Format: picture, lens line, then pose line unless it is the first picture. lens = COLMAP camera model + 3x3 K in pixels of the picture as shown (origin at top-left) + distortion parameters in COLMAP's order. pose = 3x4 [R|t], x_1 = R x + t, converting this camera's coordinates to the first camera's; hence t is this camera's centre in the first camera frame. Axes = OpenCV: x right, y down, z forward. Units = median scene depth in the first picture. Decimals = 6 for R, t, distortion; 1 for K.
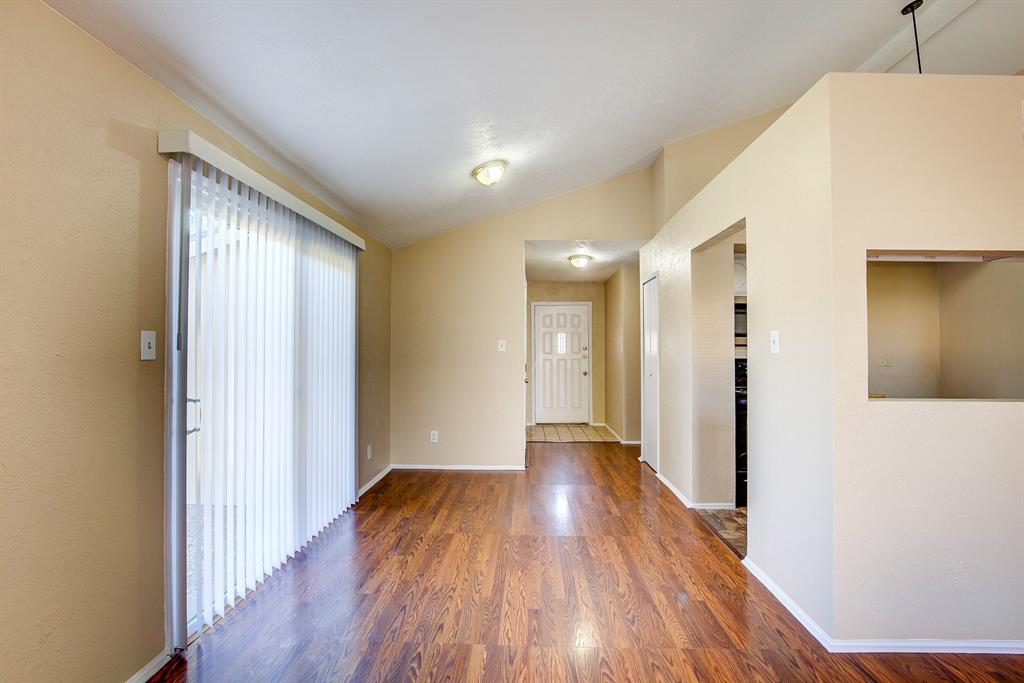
lens RADIAL K [[468.2, 0, 512.5], [0, 468.2, 340.1], [0, 0, 1]] dist [-0.027125, 0.000728]
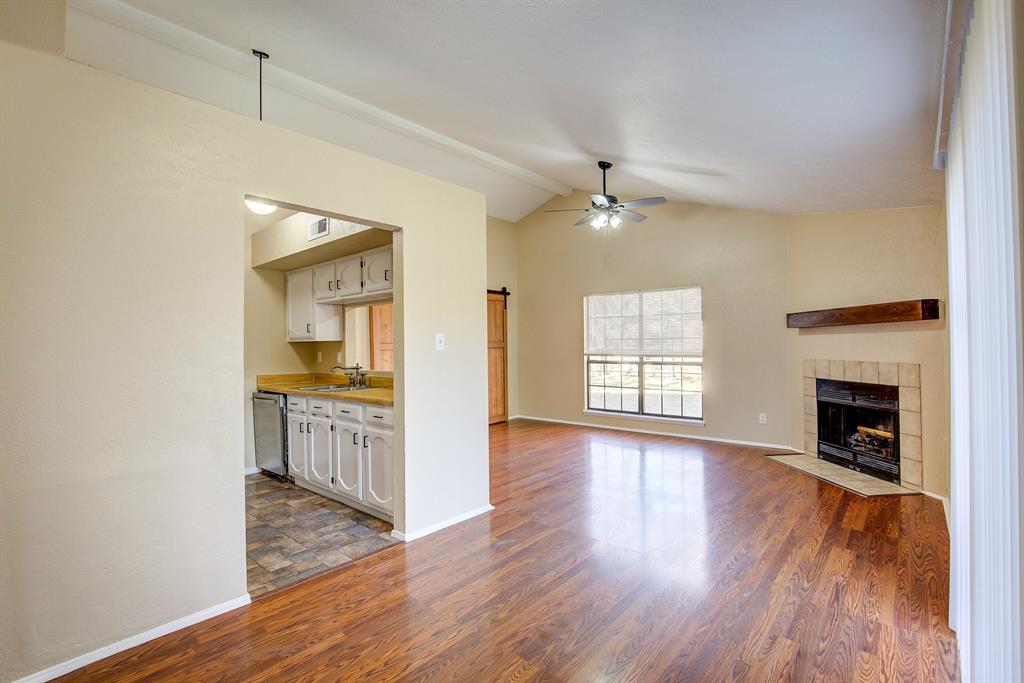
lens RADIAL K [[468.2, 0, 512.5], [0, 468.2, 340.1], [0, 0, 1]] dist [-0.027125, 0.000728]
pose [[-0.780520, 0.015768, 0.624932, -0.237800], [0.000050, 0.999683, -0.025161, 0.017600], [-0.625131, -0.019607, -0.780274, 1.030033]]
